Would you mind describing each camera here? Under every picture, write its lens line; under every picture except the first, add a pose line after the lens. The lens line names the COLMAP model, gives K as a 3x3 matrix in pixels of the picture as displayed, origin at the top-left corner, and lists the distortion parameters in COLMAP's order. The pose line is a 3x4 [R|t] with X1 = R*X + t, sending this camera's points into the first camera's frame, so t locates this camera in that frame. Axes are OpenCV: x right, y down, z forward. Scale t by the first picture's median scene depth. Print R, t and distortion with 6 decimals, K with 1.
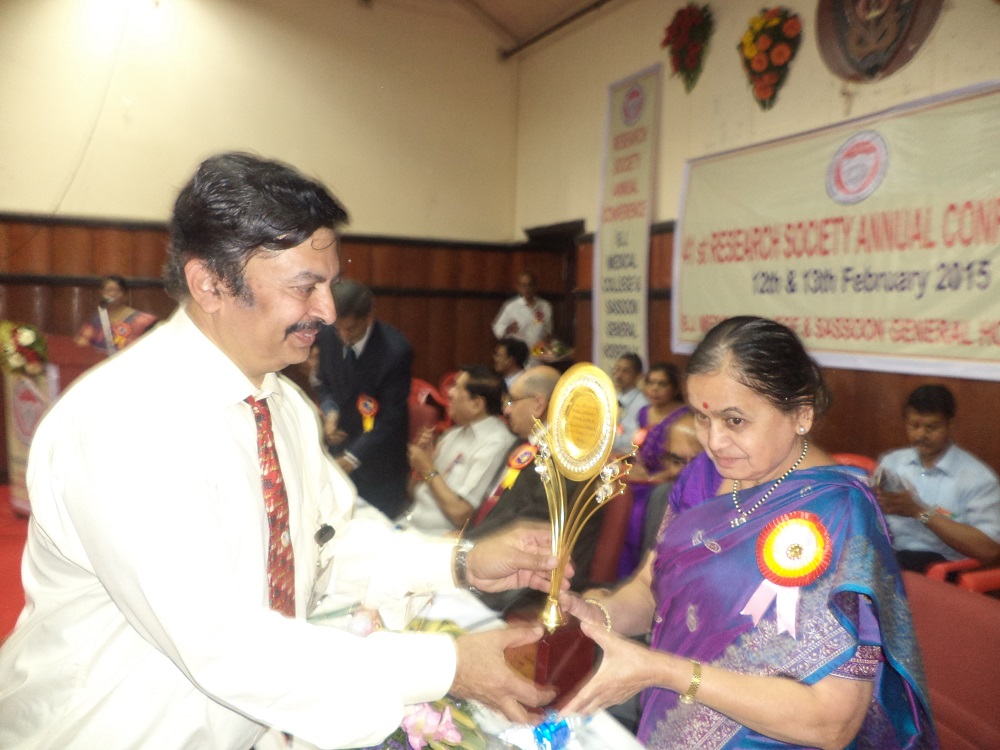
lens RADIAL K [[820.3, 0, 477.9], [0, 820.3, 372.7], [0, 0, 1]] dist [-0.014659, -0.012033]
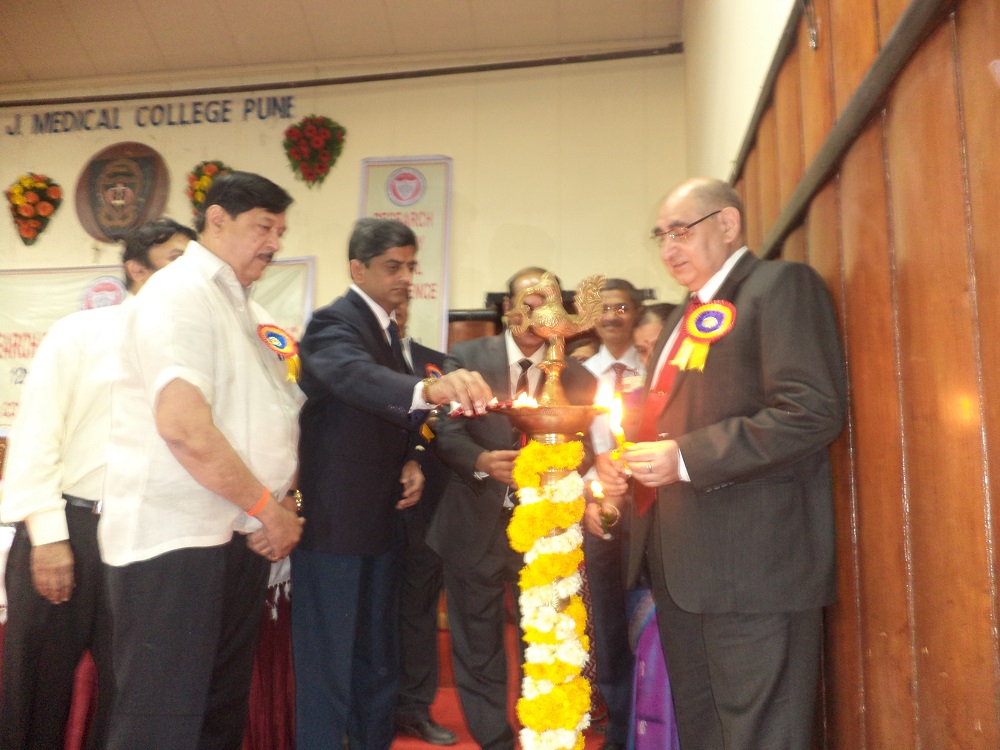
lens RADIAL K [[820.3, 0, 477.9], [0, 820.3, 372.7], [0, 0, 1]] dist [-0.014659, -0.012033]
pose [[0.550340, 0.098344, 0.829129, -0.329800], [0.055651, 0.986510, -0.153950, 0.126003], [-0.833084, 0.130866, 0.537443, -0.291217]]
